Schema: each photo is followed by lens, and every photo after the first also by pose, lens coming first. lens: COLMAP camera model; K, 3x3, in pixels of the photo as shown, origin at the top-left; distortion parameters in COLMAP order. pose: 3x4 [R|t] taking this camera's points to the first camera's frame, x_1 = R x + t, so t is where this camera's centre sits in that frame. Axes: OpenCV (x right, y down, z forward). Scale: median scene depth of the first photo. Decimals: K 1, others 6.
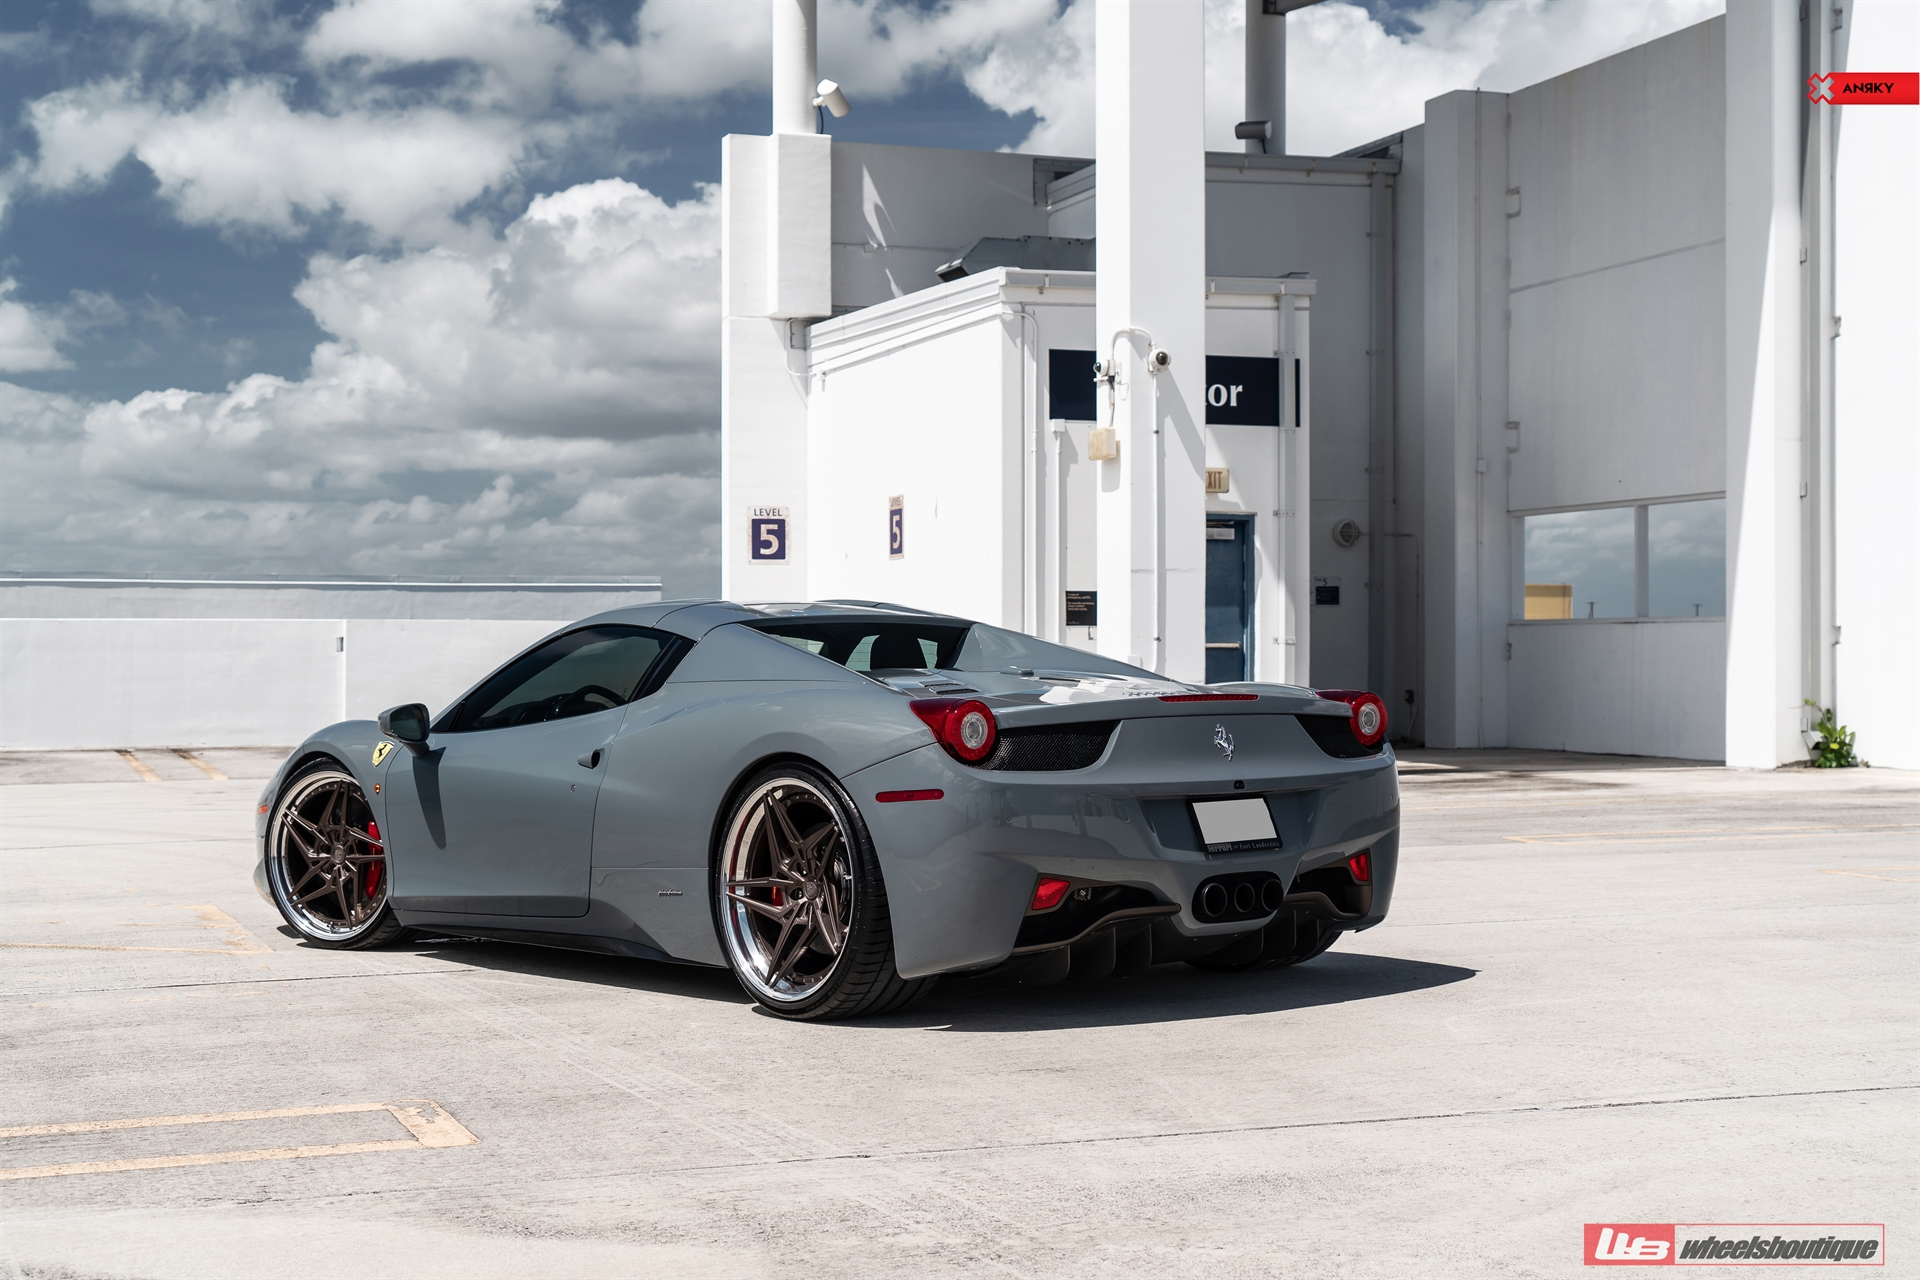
lens RADIAL K [[2728.4, 0, 959.2], [0, 2728.4, 638.4], [0, 0, 1]] dist [0.014972, 0.000000]
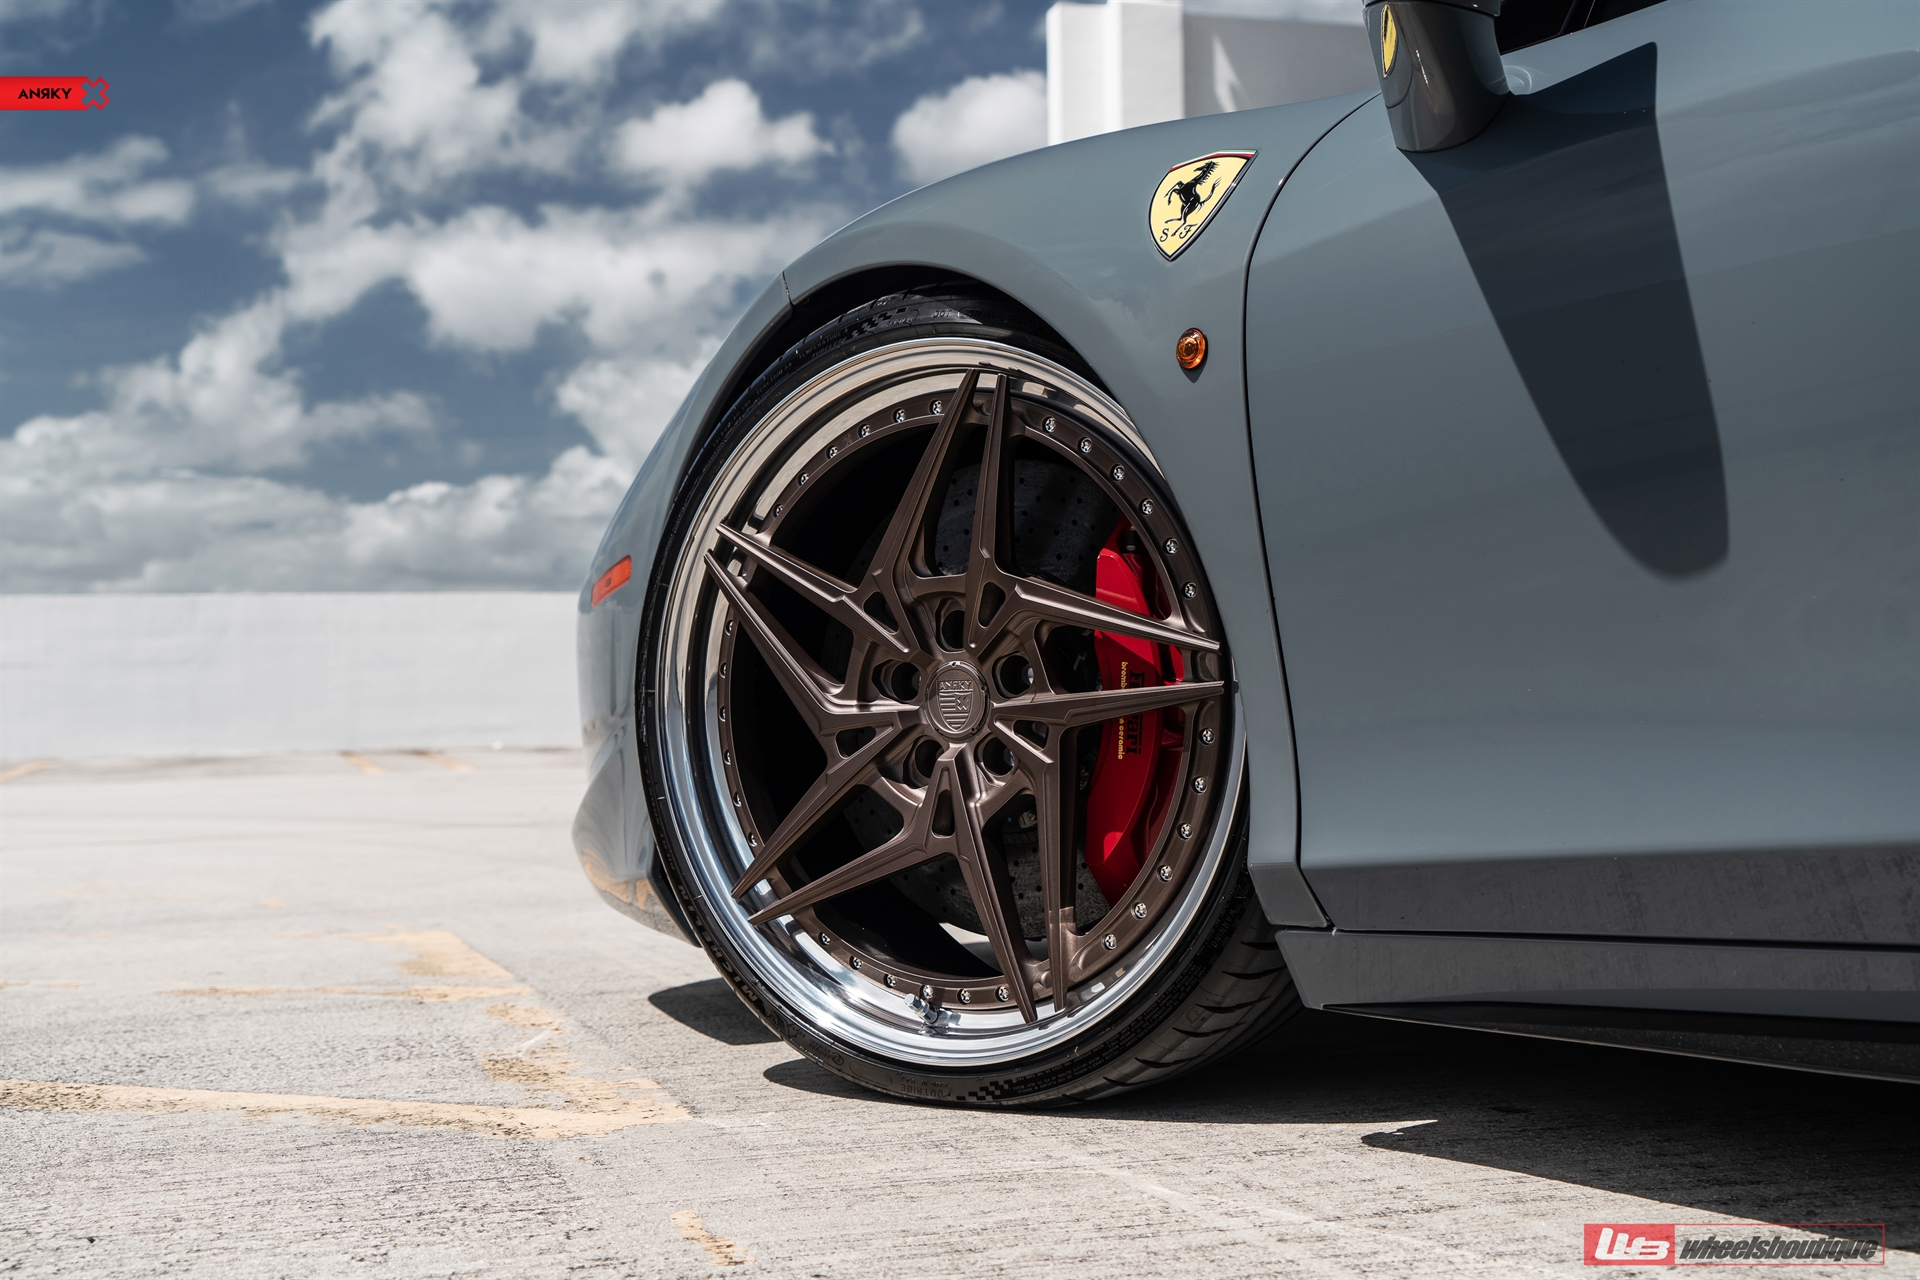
lens RADIAL K [[2365.7, 0, 959.5], [0, 2365.7, 639.9], [0, 0, 1]] dist [-0.123518, 0.000000]
pose [[0.998166, -0.015014, -0.058649, -0.214173], [0.013003, 0.999319, -0.034519, 0.080707], [0.059127, 0.033693, 0.997682, 0.794284]]
